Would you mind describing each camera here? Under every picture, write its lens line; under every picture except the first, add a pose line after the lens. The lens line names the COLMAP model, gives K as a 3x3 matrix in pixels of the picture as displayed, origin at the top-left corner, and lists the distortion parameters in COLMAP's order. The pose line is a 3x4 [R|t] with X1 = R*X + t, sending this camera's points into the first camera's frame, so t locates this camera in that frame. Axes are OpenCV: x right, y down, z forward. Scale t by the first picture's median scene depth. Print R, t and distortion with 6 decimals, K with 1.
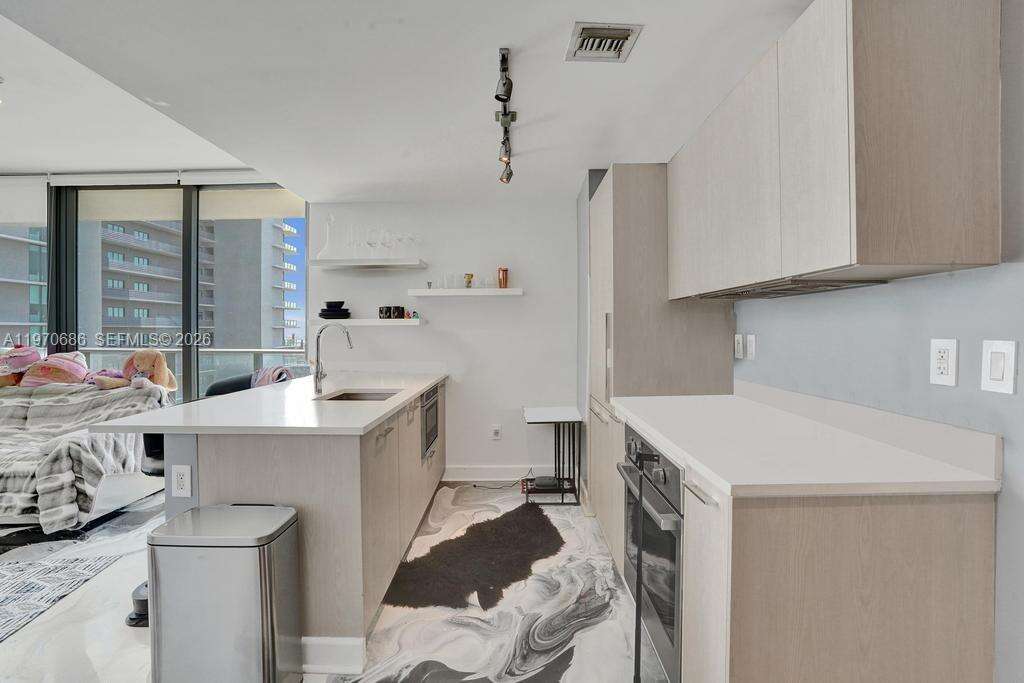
lens RADIAL K [[476.0, 0, 508.0], [0, 476.0, 343.6], [0, 0, 1]] dist [-0.068183, 0.024738]
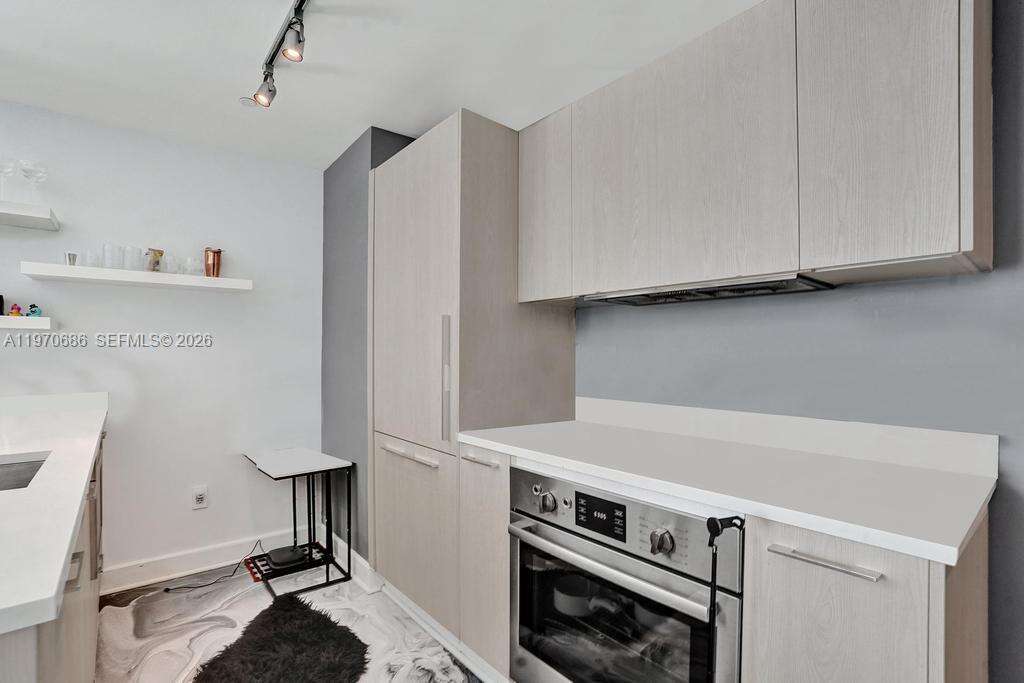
lens RADIAL K [[487.9, 0, 511.5], [0, 487.9, 356.3], [0, 0, 1]] dist [-0.067739, 0.028527]
pose [[0.768256, 0.002901, 0.640137, -0.124329], [0.009047, 0.999841, -0.015389, 0.007146], [-0.640079, 0.017614, 0.768107, 0.237152]]
